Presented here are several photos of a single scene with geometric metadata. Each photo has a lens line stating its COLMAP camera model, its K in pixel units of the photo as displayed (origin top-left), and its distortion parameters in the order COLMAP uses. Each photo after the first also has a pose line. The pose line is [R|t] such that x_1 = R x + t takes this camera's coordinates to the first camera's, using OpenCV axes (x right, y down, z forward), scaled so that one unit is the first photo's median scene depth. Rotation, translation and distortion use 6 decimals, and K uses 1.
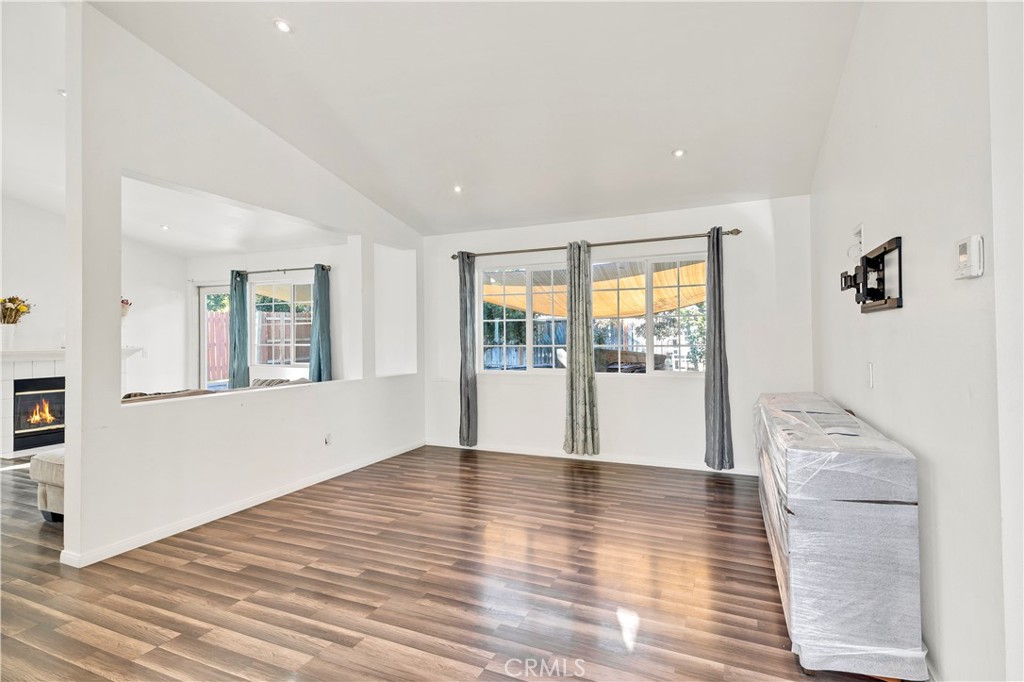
lens RADIAL K [[518.3, 0, 502.3], [0, 518.3, 331.2], [0, 0, 1]] dist [0.034894, -0.015325]
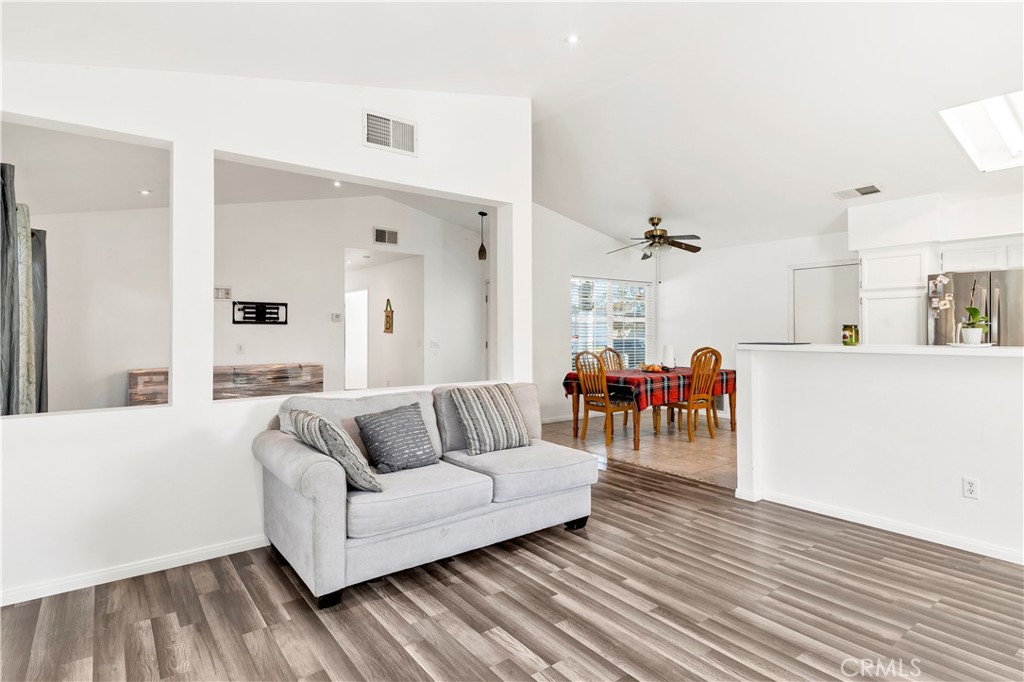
lens RADIAL K [[533.6, 0, 515.0], [0, 533.6, 336.8], [0, 0, 1]] dist [0.018693, 0.000012]
pose [[-0.884045, 0.004050, 0.467384, -1.151939], [0.000807, 0.999974, -0.007140, 0.033089], [-0.467401, -0.005935, -0.884026, 1.796477]]
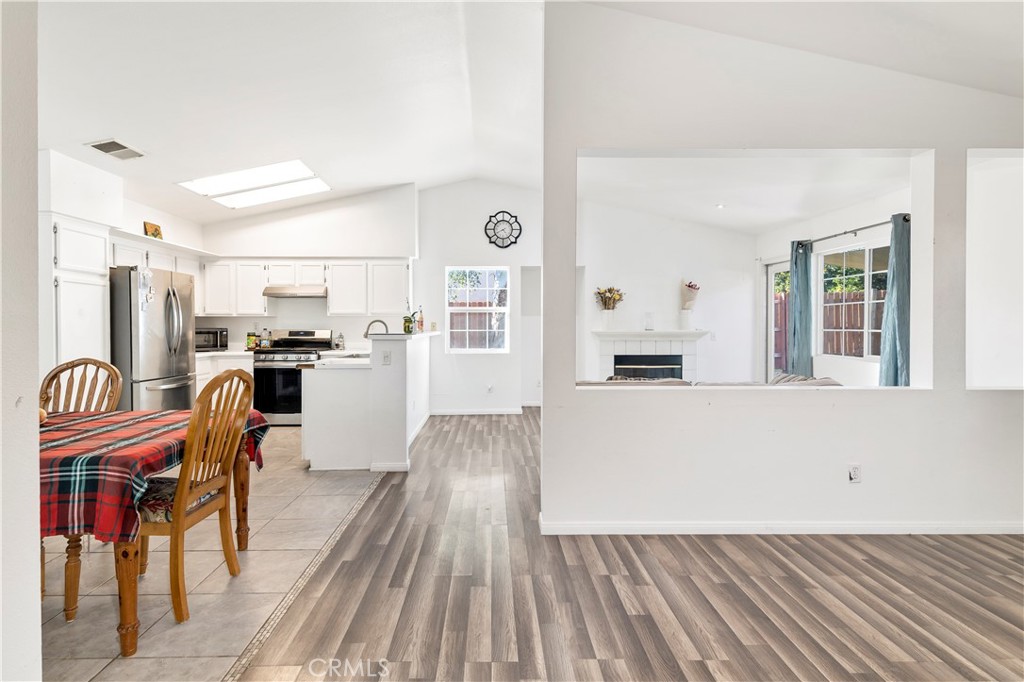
lens RADIAL K [[518.3, 0, 502.3], [0, 518.3, 331.2], [0, 0, 1]] dist [0.034894, -0.015325]
pose [[0.426791, 0.018306, -0.904165, 0.088005], [0.010615, 0.999625, 0.025249, 0.004226], [0.904288, -0.020374, 0.426437, 0.358474]]
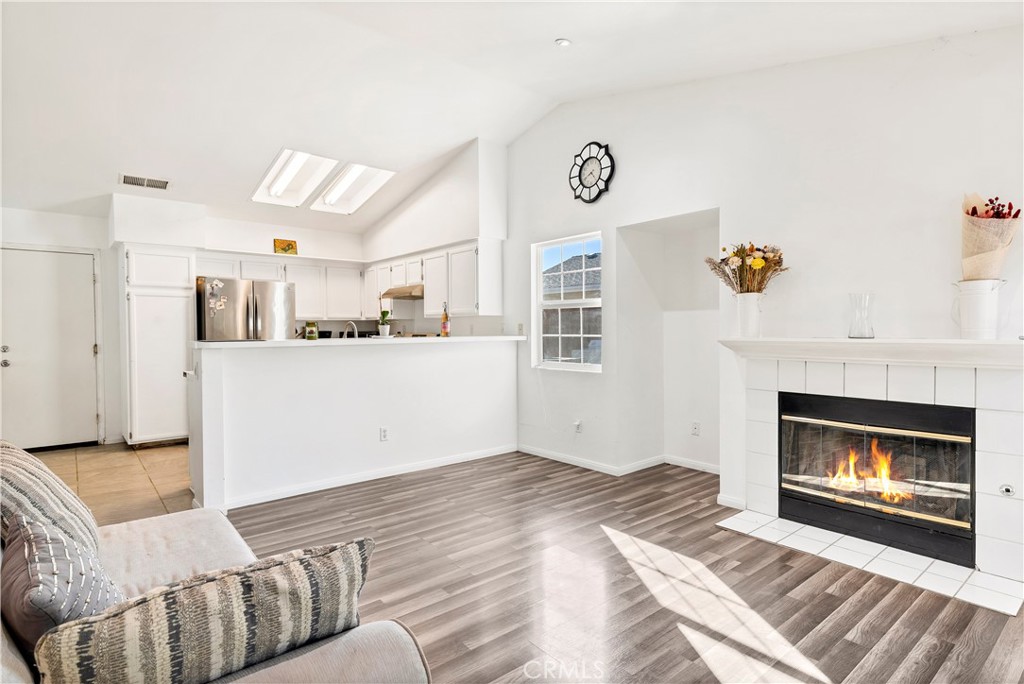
lens RADIAL K [[533.6, 0, 515.0], [0, 533.6, 337.8], [0, 0, 1]] dist [0.018693, 0.000012]
pose [[-0.433047, 0.028178, -0.900931, -0.455693], [0.023467, 0.999525, 0.019982, 0.025870], [0.901066, -0.012489, -0.433503, 1.534881]]
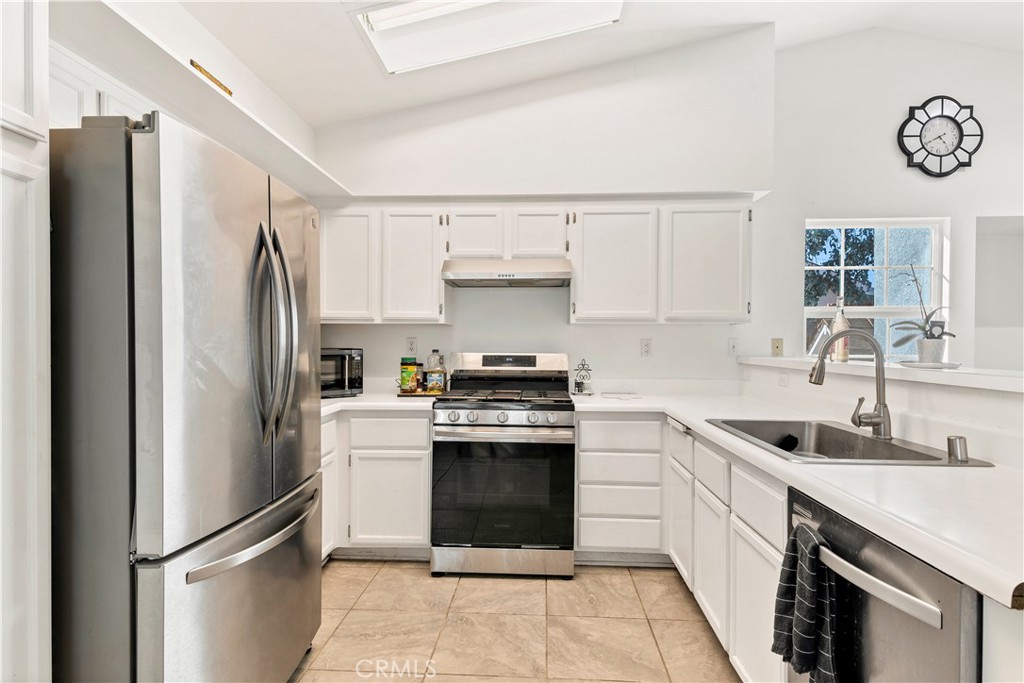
lens RADIAL K [[520.8, 0, 510.2], [0, 520.8, 347.4], [0, 0, 1]] dist [0.001541, -0.000535]
pose [[0.352205, 0.020534, -0.935697, -1.055606], [0.005607, 0.999695, 0.024049, 0.008405], [0.935906, -0.013716, 0.351983, 0.195517]]
